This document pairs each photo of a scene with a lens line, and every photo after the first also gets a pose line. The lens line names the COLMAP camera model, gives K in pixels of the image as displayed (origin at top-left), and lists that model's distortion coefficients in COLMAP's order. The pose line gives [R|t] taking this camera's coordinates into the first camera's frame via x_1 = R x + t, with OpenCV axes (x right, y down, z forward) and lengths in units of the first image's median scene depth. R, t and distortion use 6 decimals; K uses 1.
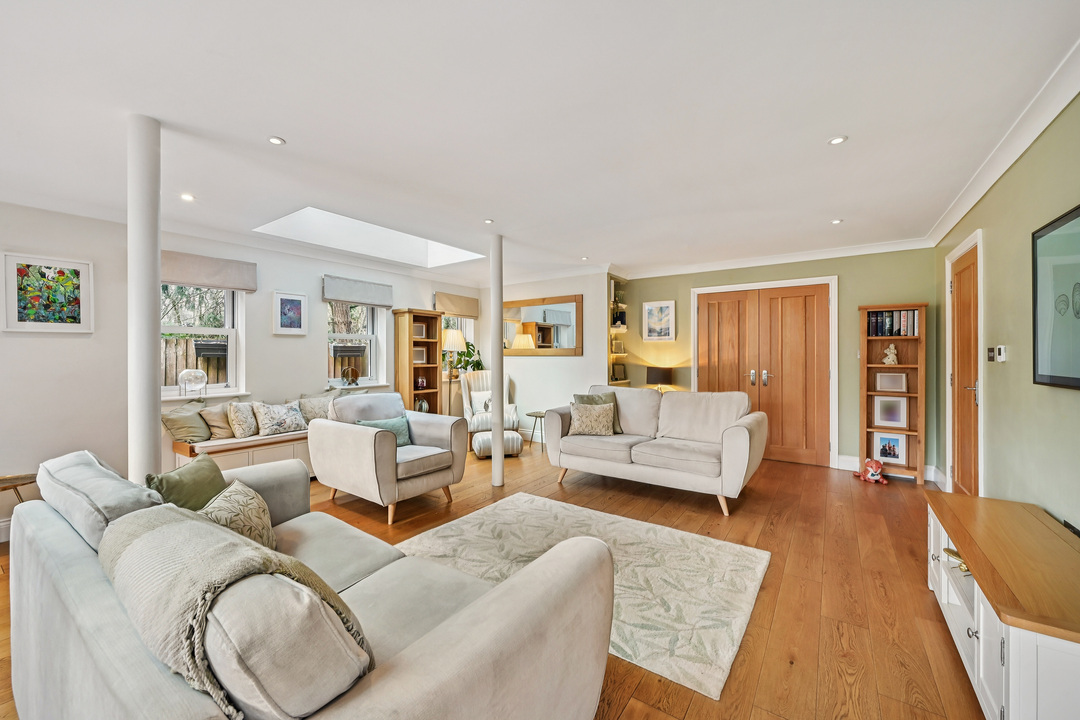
lens RADIAL K [[423.8, 0, 538.7], [0, 423.8, 356.5], [0, 0, 1]] dist [-0.001466, 0.000678]
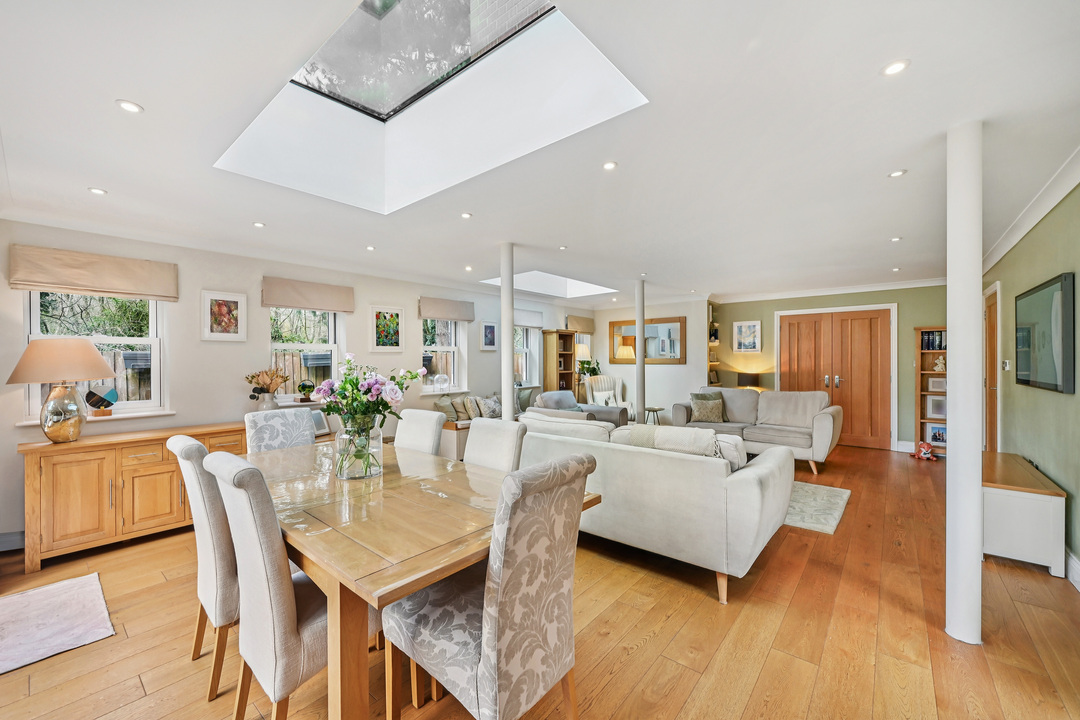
lens RADIAL K [[423.8, 0, 542.1], [0, 423.8, 362.6], [0, 0, 1]] dist [-0.001466, 0.000678]
pose [[0.996245, -0.001154, -0.086569, -0.286803], [0.001326, 0.999997, 0.001923, -0.012543], [0.086567, -0.002031, 0.996244, -0.417494]]
